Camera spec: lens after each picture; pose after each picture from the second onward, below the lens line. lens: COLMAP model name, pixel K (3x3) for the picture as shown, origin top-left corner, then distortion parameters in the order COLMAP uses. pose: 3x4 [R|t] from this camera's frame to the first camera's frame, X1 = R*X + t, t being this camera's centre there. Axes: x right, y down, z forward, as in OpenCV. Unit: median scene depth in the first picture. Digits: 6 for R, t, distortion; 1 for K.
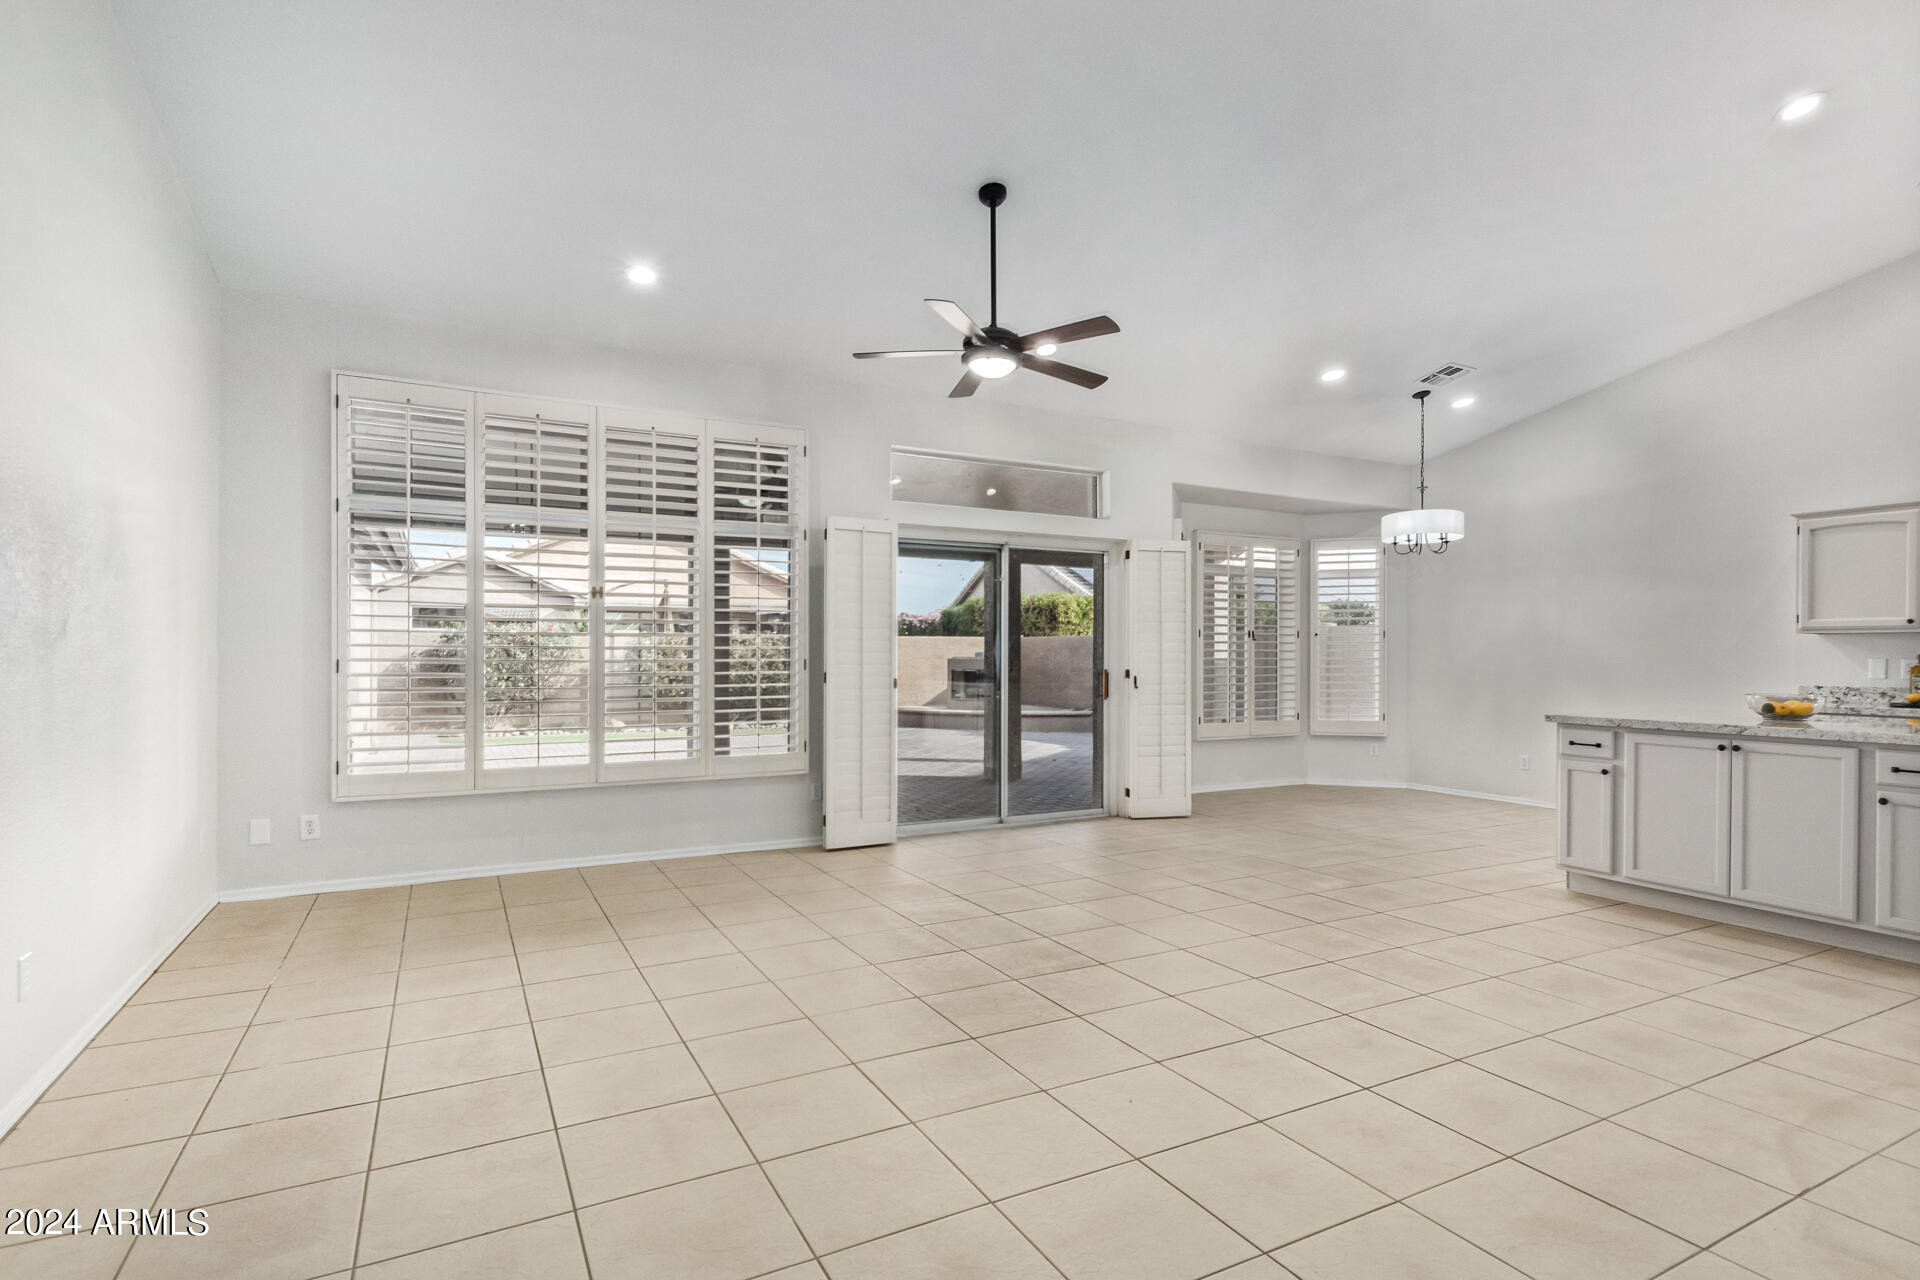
lens RADIAL K [[955.2, 0, 953.2], [0, 955.2, 662.8], [0, 0, 1]] dist [0.000671, -0.000464]
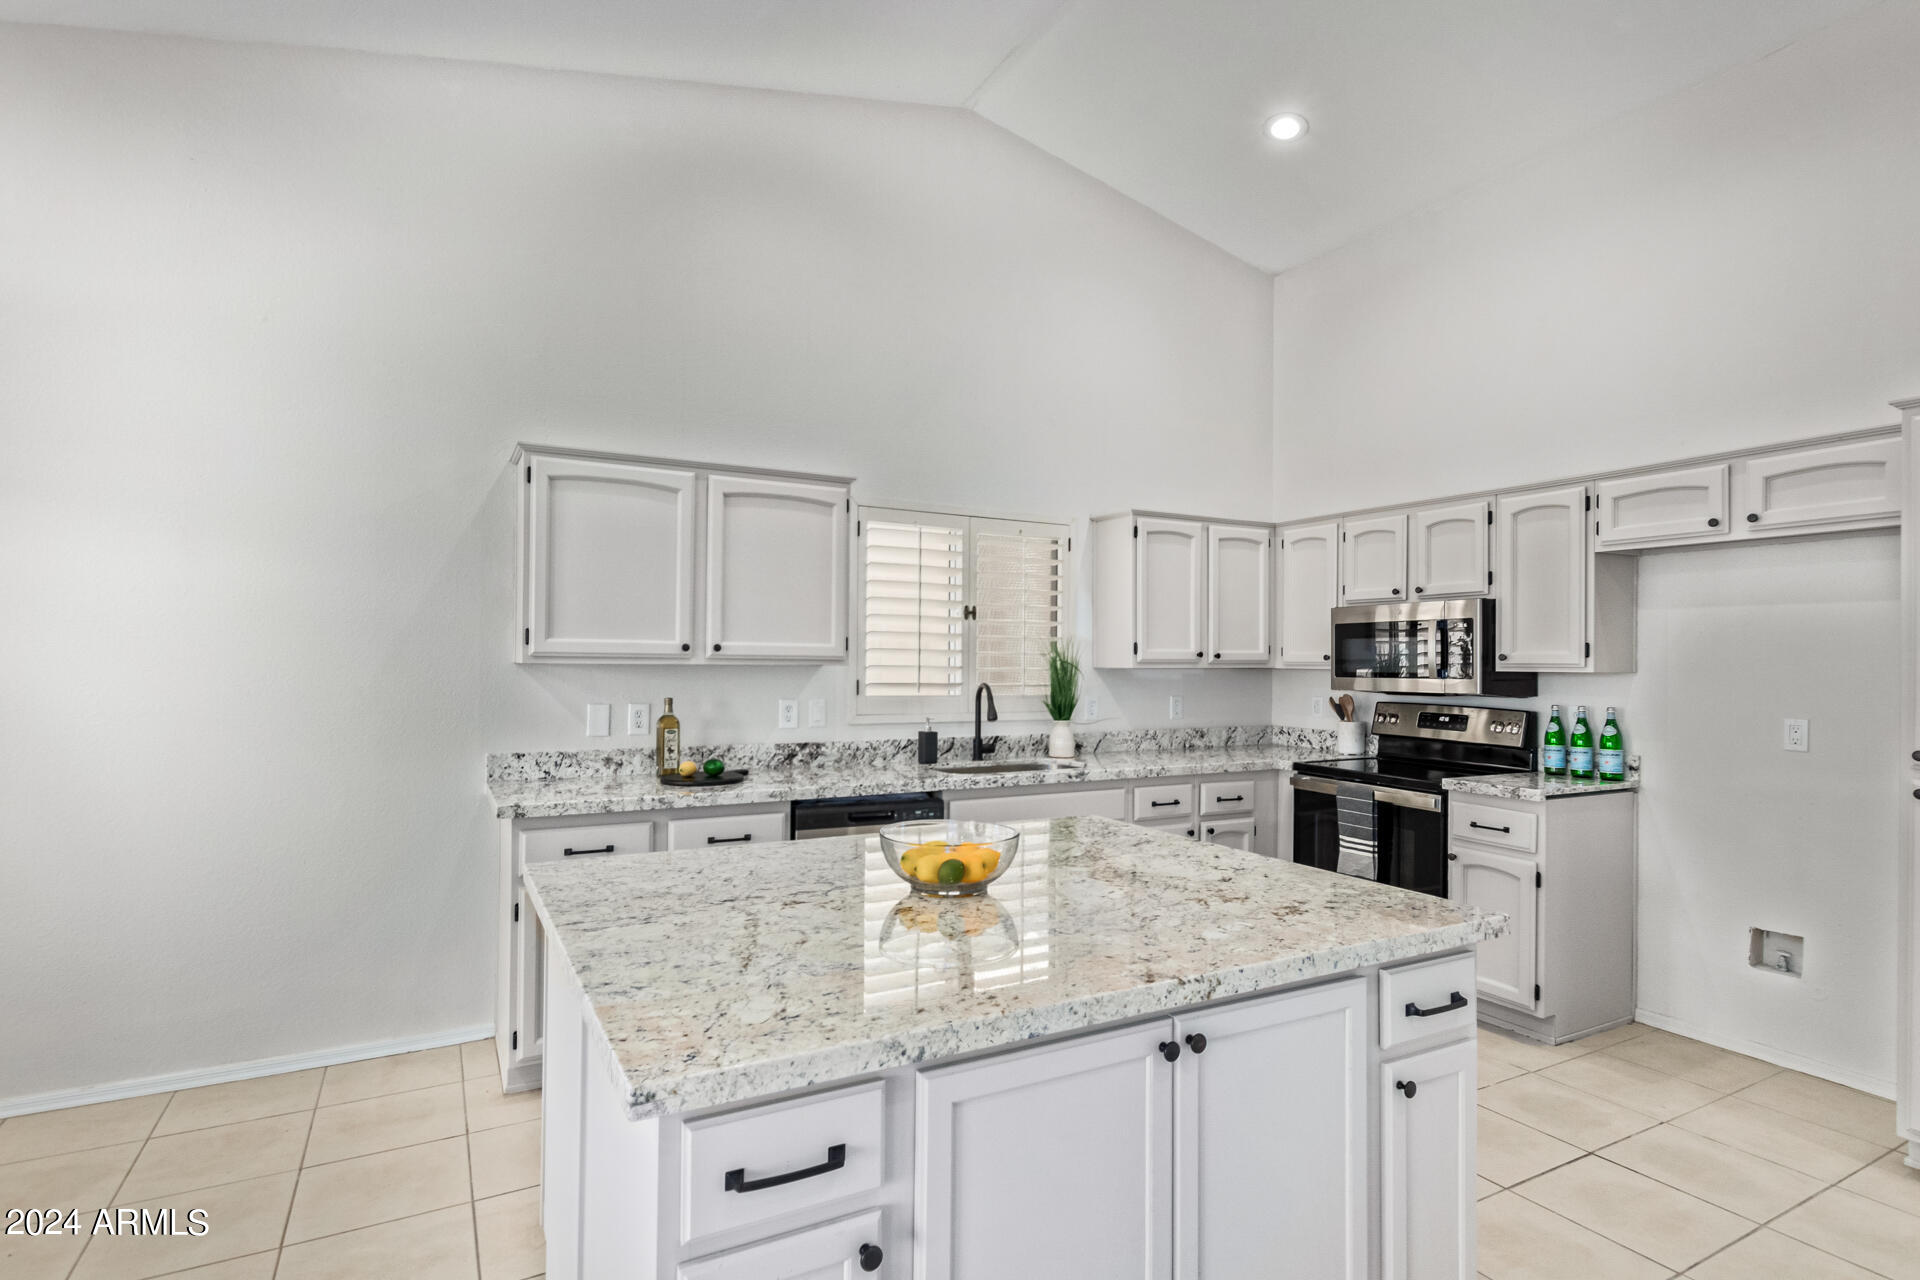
lens RADIAL K [[955.2, 0, 953.2], [0, 955.2, 662.8], [0, 0, 1]] dist [0.000671, -0.000464]
pose [[-0.017224, 0.000107, 0.999852, 0.288464], [-0.006043, 0.999982, -0.000211, -0.027425], [-0.999833, -0.006045, -0.017223, 0.657911]]
